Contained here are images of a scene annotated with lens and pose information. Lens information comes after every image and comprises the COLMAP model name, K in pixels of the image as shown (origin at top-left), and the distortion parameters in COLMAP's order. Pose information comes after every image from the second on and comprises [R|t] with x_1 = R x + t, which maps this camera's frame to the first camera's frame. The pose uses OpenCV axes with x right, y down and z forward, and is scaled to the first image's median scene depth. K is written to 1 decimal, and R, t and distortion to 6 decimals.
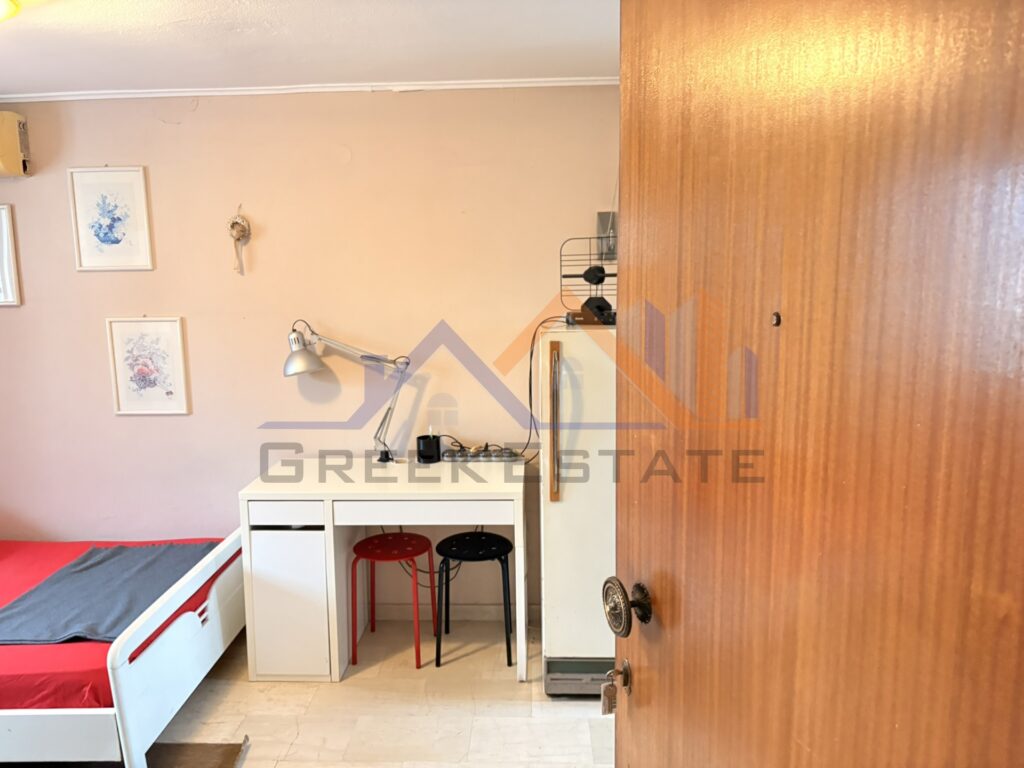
lens RADIAL K [[768.9, 0, 507.1], [0, 768.9, 376.2], [0, 0, 1]] dist [0.035616, -0.044608]
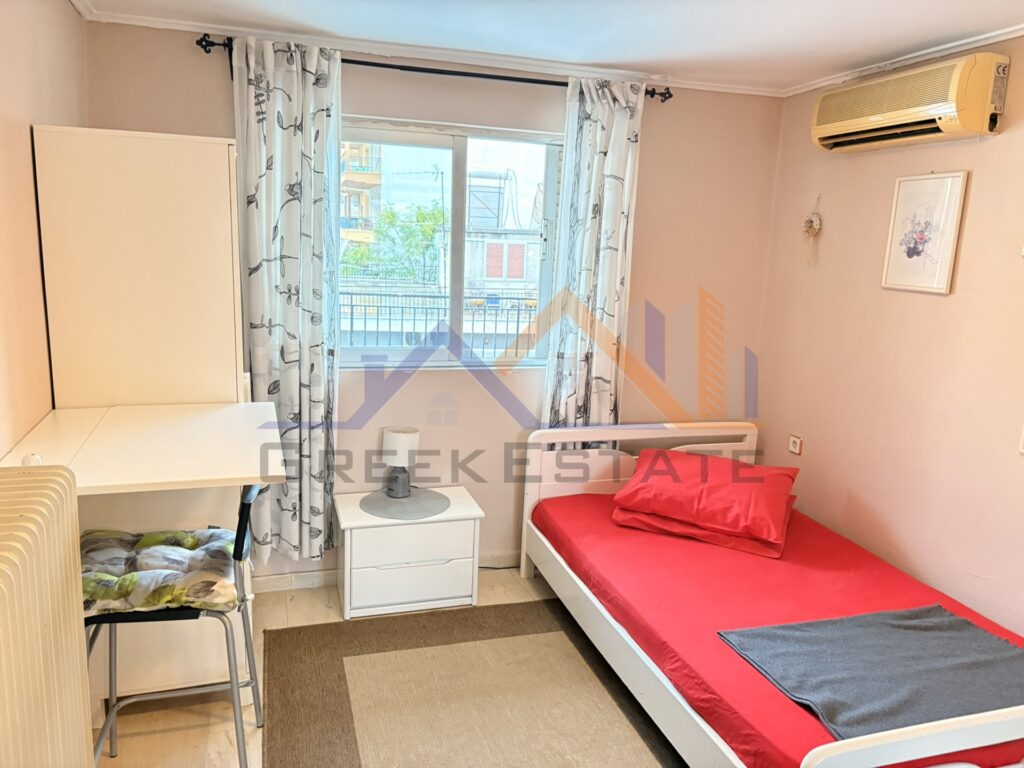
lens RADIAL K [[768.9, 0, 516.3], [0, 768.9, 386.7], [0, 0, 1]] dist [0.035616, -0.044608]
pose [[0.323708, 0.211707, -0.922168, 0.009649], [-0.187714, 0.969642, 0.156713, -0.039937], [0.927349, 0.122374, 0.353621, 0.302164]]
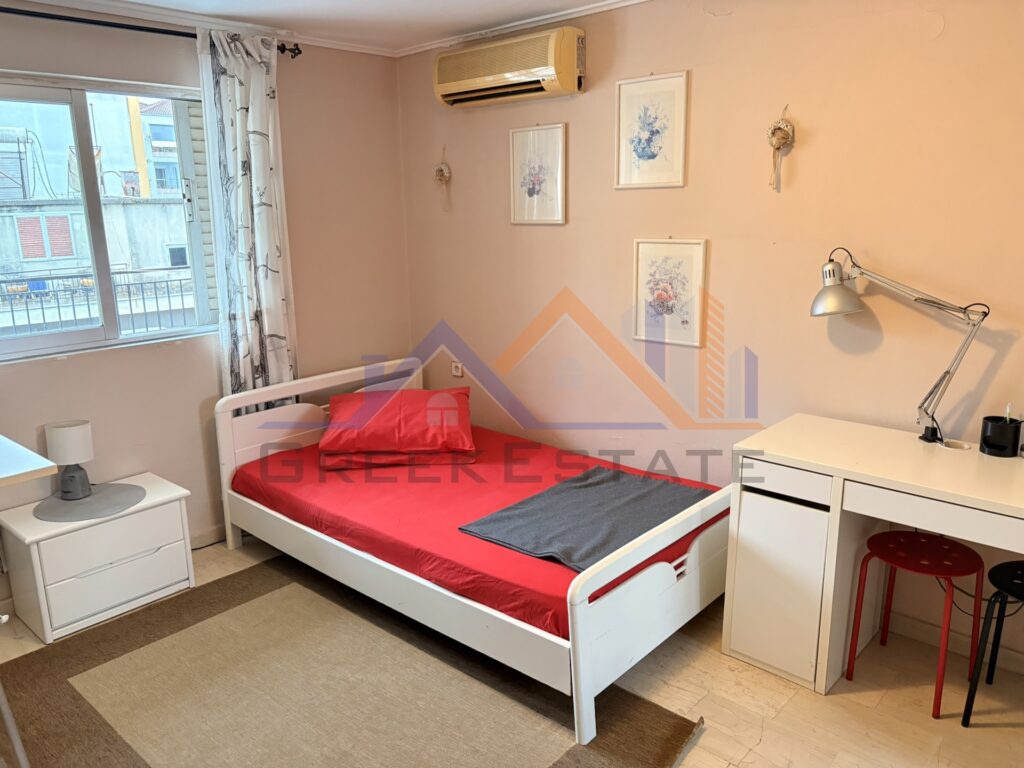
lens RADIAL K [[768.9, 0, 510.0], [0, 768.9, 378.7], [0, 0, 1]] dist [0.035616, -0.044608]
pose [[0.763405, 0.147572, -0.628836, -0.004646], [-0.089861, 0.988349, 0.122849, -0.006298], [0.639638, -0.037275, 0.767772, 0.159838]]
